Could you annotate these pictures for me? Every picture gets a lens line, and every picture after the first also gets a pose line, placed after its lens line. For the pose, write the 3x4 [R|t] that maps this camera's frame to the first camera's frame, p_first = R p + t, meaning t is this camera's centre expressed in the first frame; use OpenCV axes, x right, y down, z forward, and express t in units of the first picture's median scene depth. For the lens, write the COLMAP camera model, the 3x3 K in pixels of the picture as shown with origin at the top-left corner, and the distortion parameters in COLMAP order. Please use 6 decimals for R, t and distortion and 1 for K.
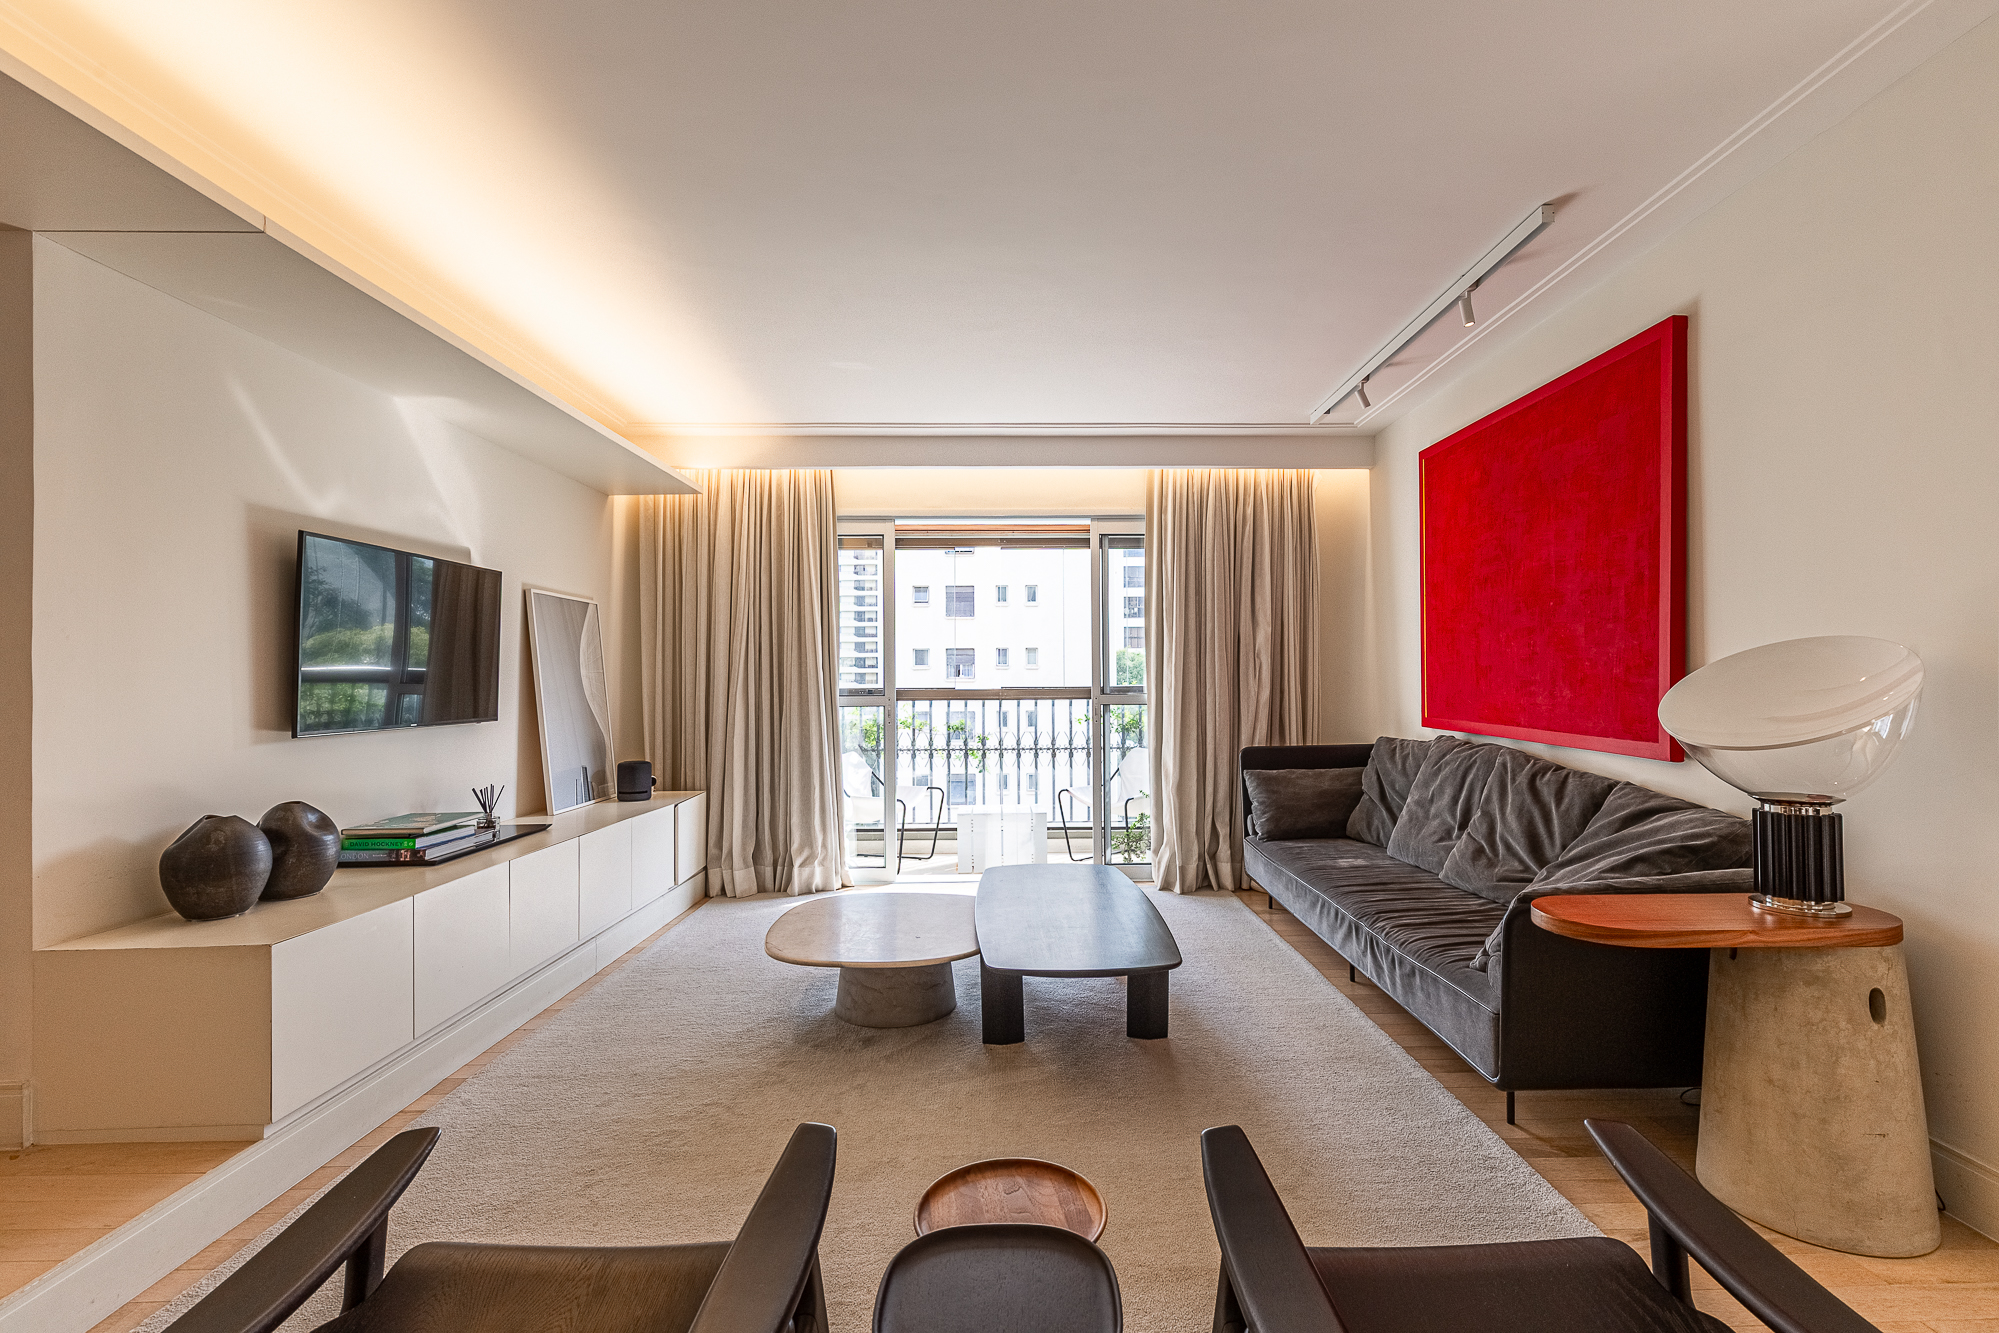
lens RADIAL K [[922.3, 0, 1011.3], [0, 922.3, 666.0], [0, 0, 1]] dist [0.003227, -0.000451]
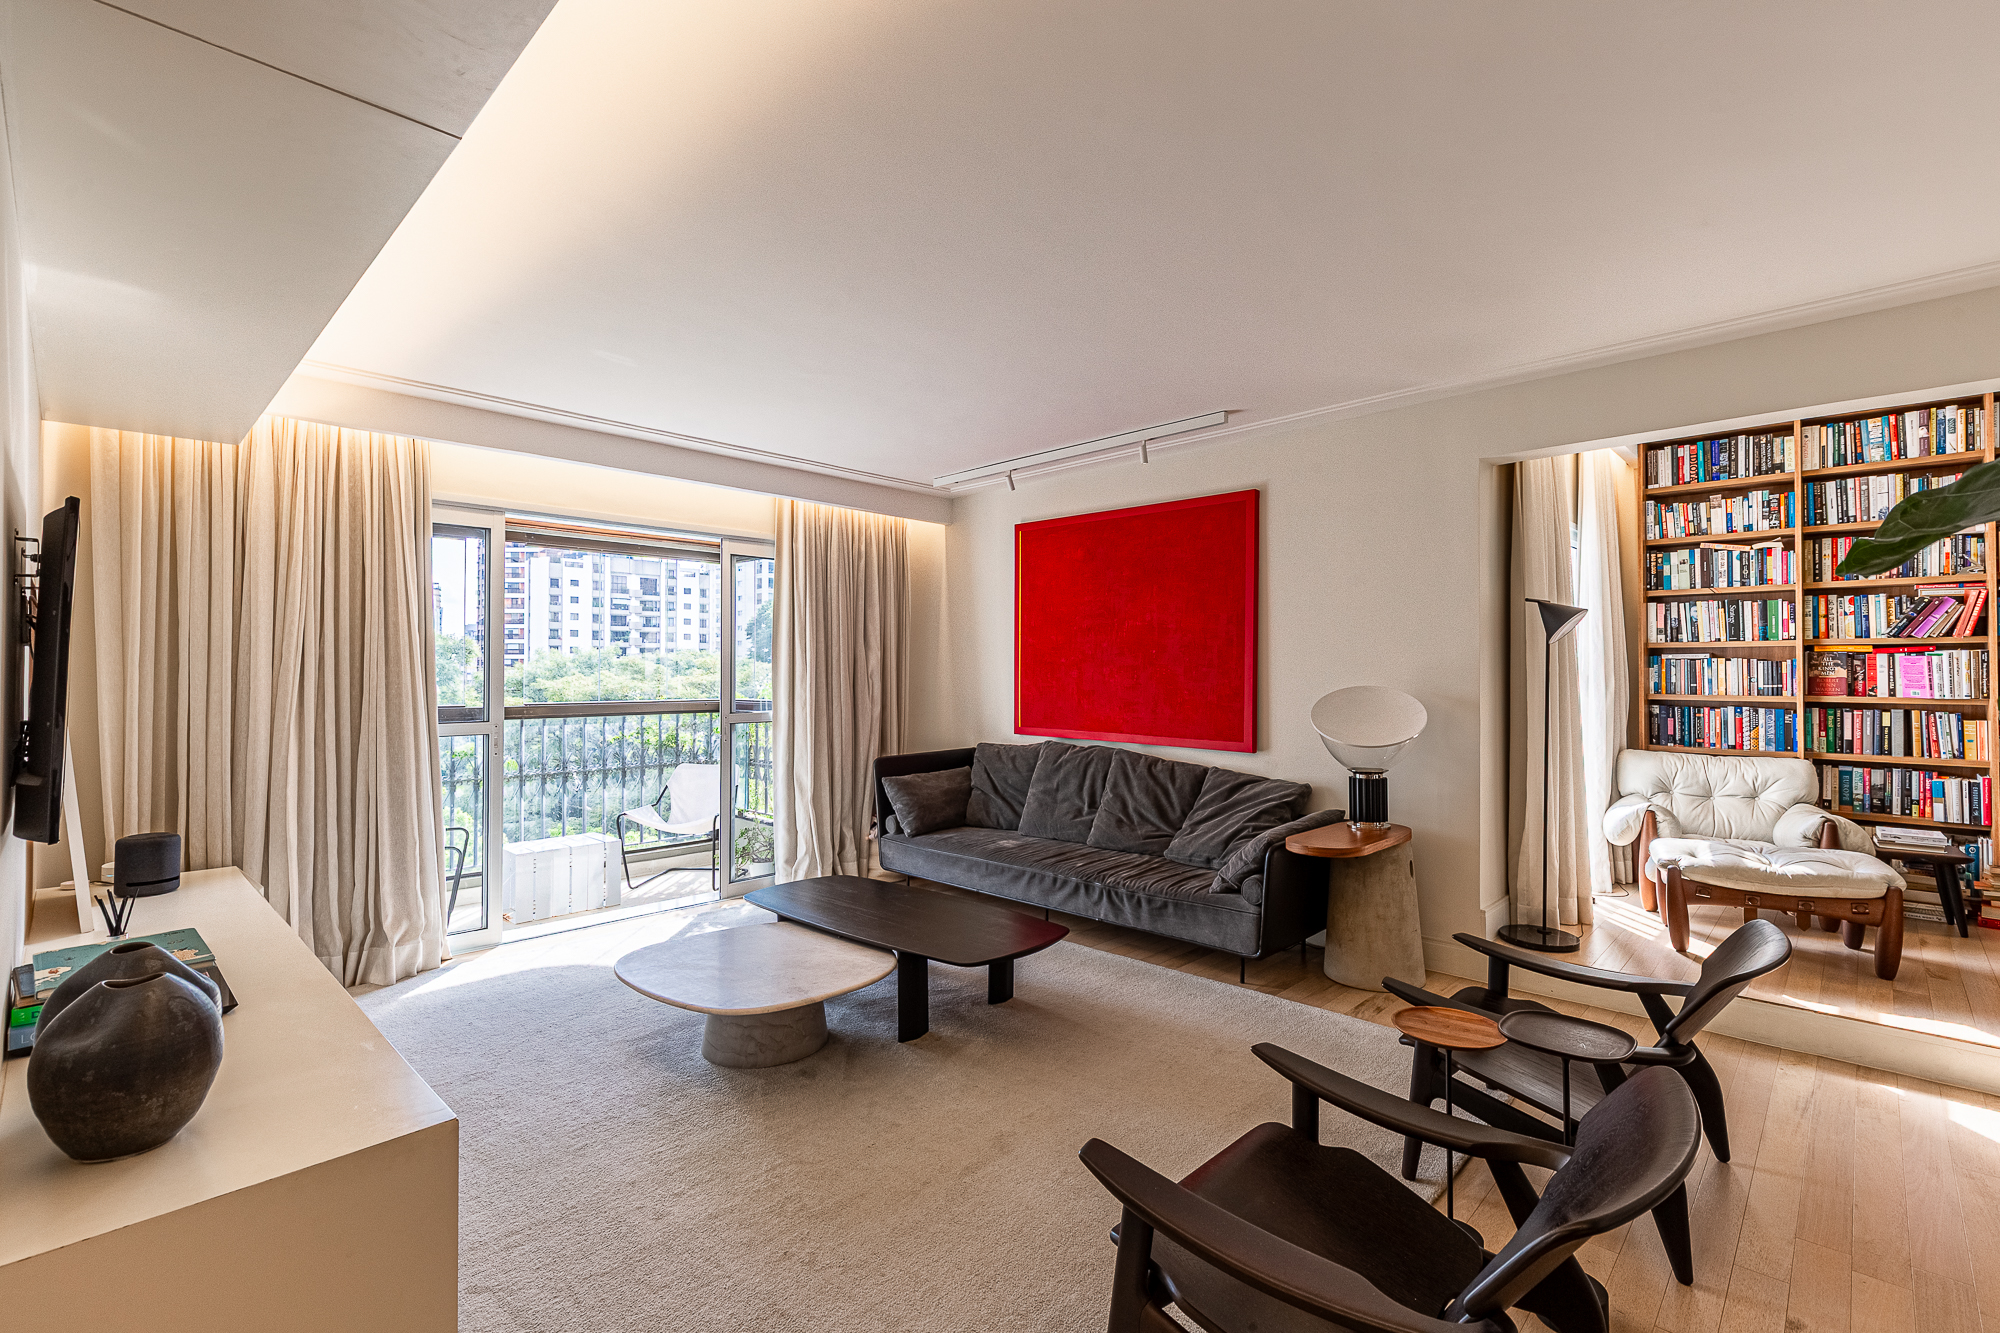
lens RADIAL K [[922.7, 0, 1011.8], [0, 922.7, 666.0], [0, 0, 1]] dist [0.003227, -0.000451]
pose [[0.694184, 0.011288, 0.719709, -0.790850], [-0.014704, 0.999891, -0.001500, -0.046103], [-0.719647, -0.009542, 0.694274, 0.147520]]
